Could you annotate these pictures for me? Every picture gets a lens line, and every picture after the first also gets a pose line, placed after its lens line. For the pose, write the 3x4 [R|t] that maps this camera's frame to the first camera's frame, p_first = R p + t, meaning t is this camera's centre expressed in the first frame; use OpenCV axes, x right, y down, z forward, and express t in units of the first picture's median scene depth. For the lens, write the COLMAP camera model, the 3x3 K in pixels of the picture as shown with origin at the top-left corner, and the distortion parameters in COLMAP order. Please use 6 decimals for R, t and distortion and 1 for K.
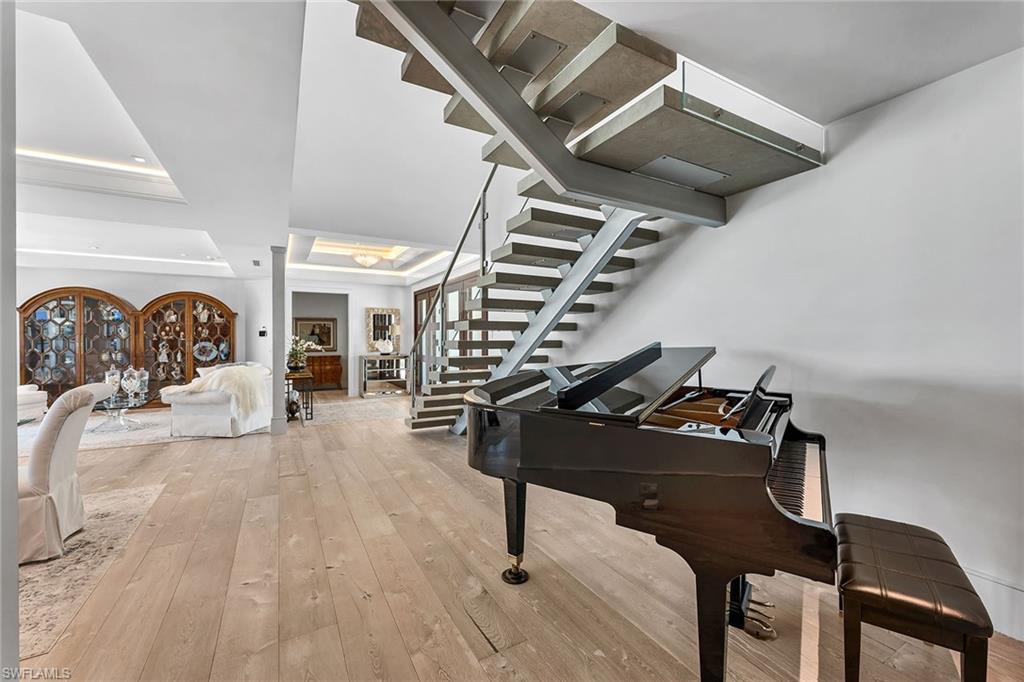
lens RADIAL K [[410.1, 0, 509.5], [0, 410.1, 341.5], [0, 0, 1]] dist [0.002299, 0.000091]
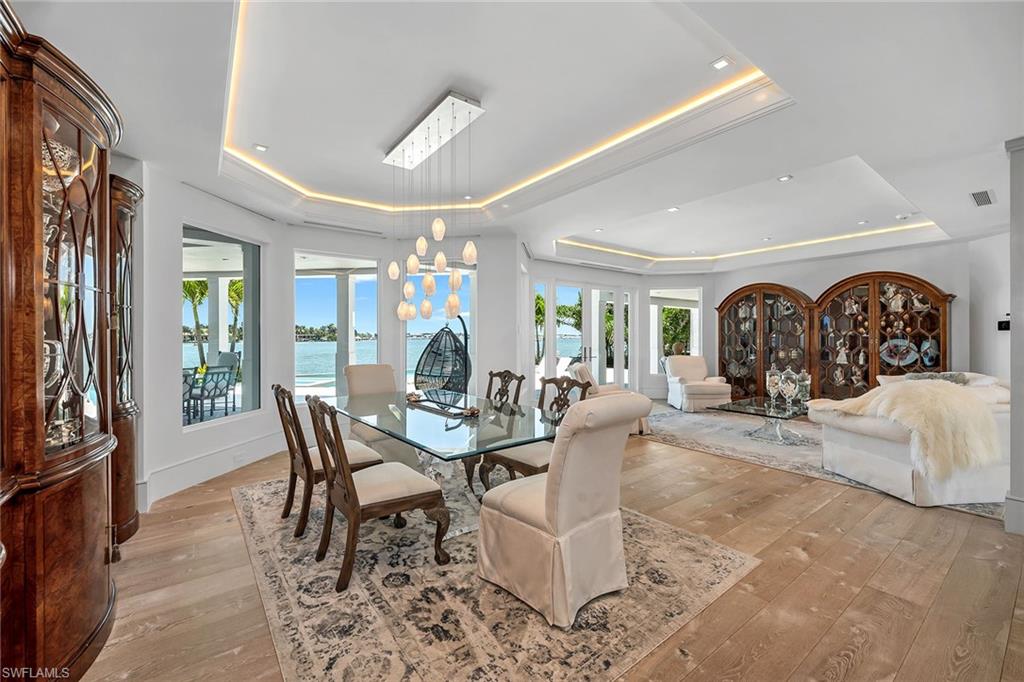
lens RADIAL K [[410.1, 0, 510.1], [0, 410.1, 334.4], [0, 0, 1]] dist [0.002299, 0.000091]
pose [[0.122876, -0.006179, -0.992403, -0.270473], [-0.007009, 0.999950, -0.007094, 0.005722], [0.992397, 0.007827, 0.122827, 0.571680]]
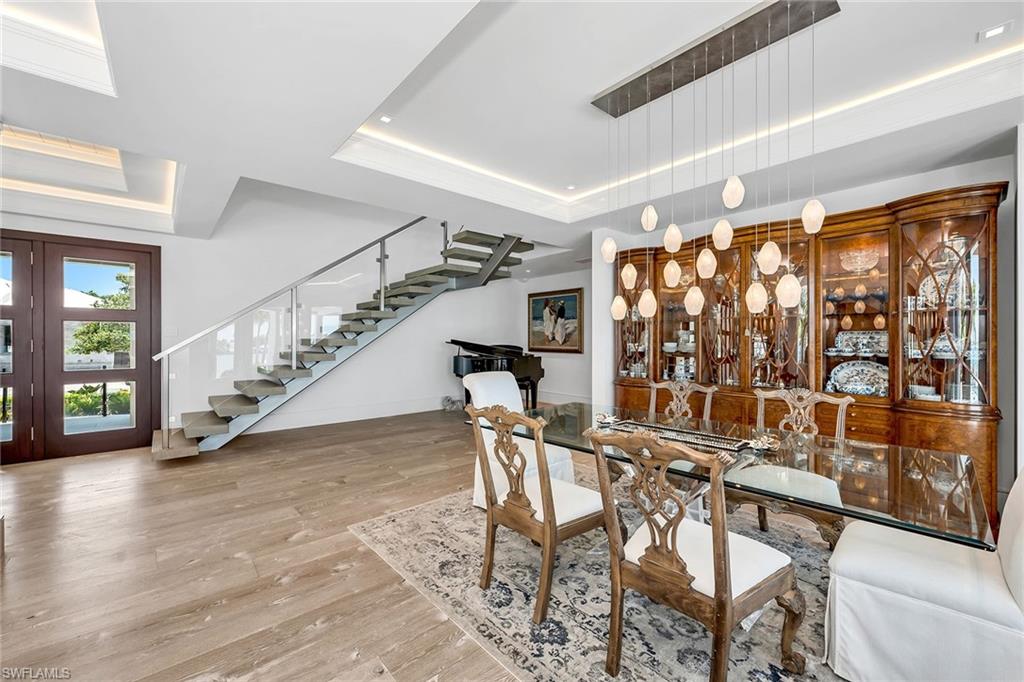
lens RADIAL K [[410.1, 0, 512.5], [0, 410.1, 339.5], [0, 0, 1]] dist [0.002299, 0.000091]
pose [[-0.200252, -0.004139, 0.979736, -1.751753], [0.001094, 0.999990, 0.004449, -0.003597], [-0.979744, 0.001963, -0.200245, 0.910290]]
